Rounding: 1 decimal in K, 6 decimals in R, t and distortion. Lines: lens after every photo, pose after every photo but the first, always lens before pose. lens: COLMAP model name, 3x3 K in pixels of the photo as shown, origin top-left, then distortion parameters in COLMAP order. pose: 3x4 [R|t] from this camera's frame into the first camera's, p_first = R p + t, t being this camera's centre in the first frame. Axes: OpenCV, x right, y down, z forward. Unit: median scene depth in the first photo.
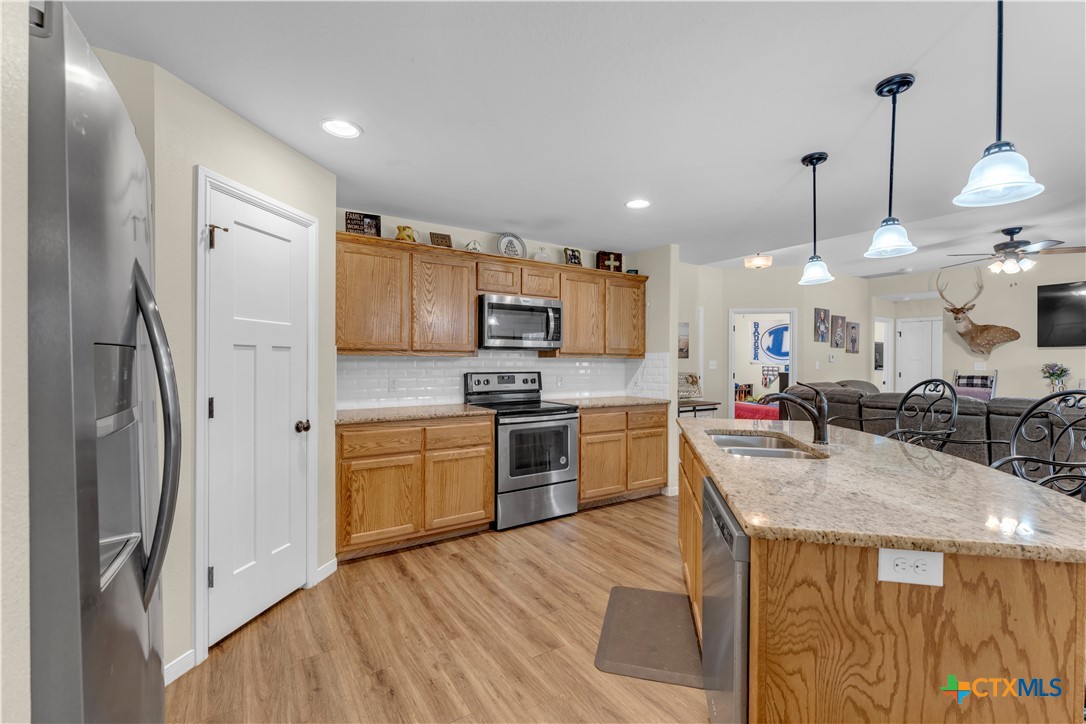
lens RADIAL K [[466.3, 0, 539.5], [0, 466.3, 361.2], [0, 0, 1]] dist [-0.003435, -0.000223]
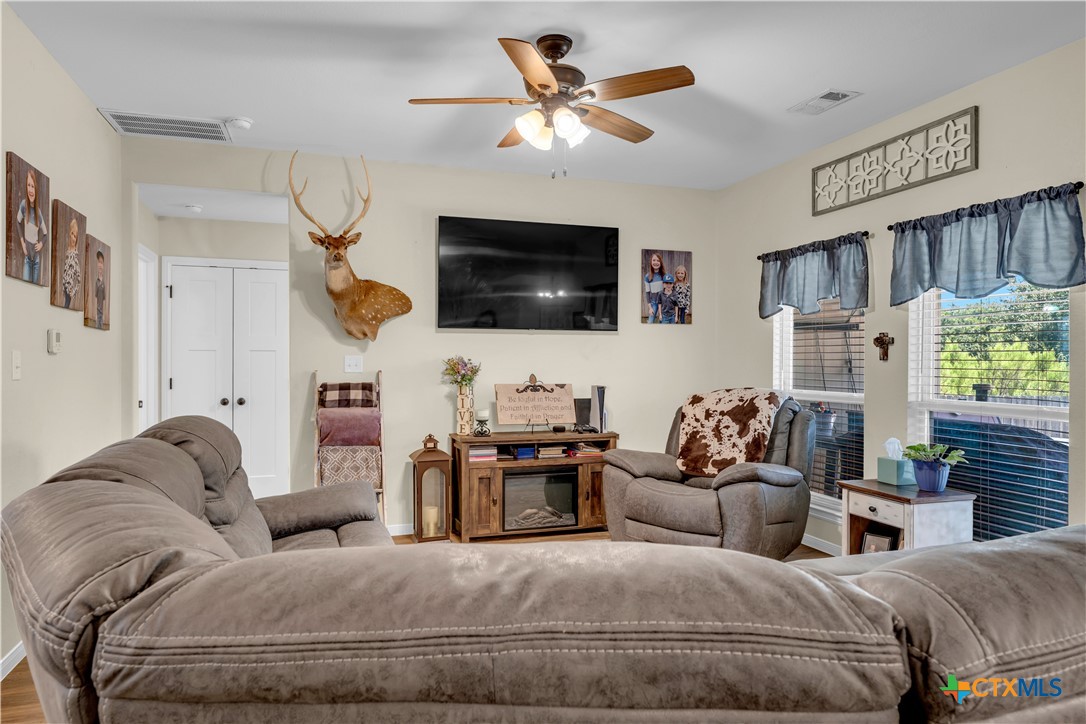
lens RADIAL K [[676.8, 0, 538.3], [0, 676.8, 364.9], [0, 0, 1]] dist [-0.004654, -0.000923]
pose [[0.246211, -0.012797, 0.969132, 0.303469], [-0.004579, 0.999886, 0.014366, 0.001351], [-0.969205, -0.007975, 0.246125, 0.639559]]
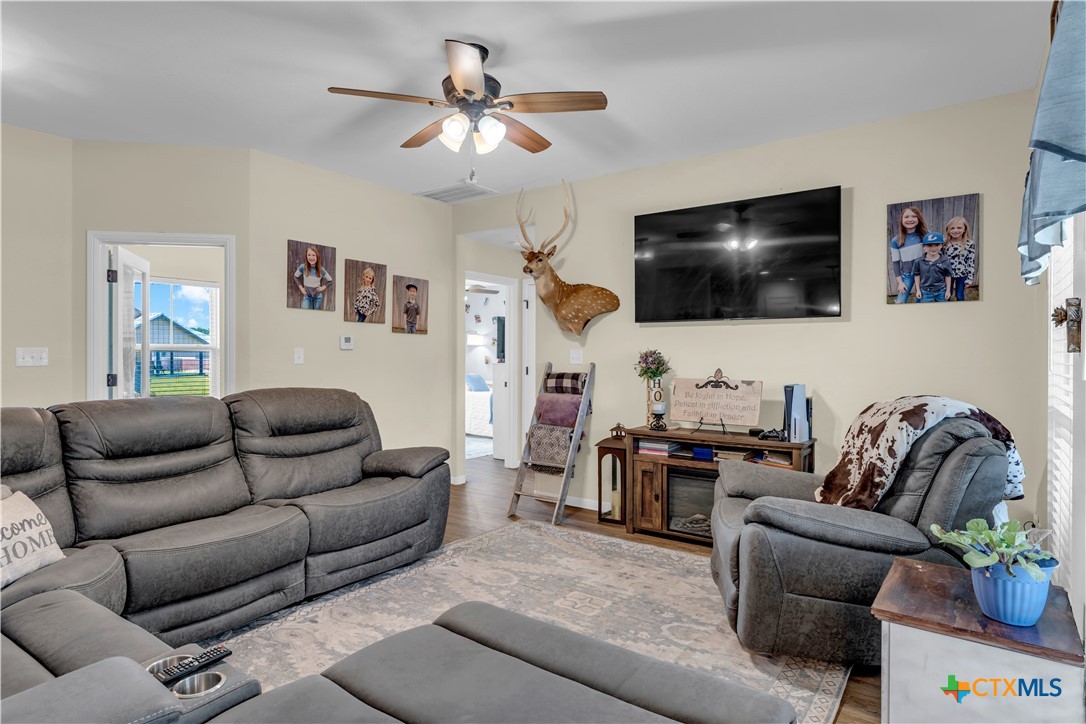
lens RADIAL K [[602.2, 0, 540.9], [0, 602.2, 355.1], [0, 0, 1]] dist [-0.009748, -0.002331]
pose [[0.932901, -0.004668, 0.360104, 0.643969], [0.001842, 0.999965, 0.008192, 0.003104], [-0.360129, -0.006979, 0.932876, 0.322895]]
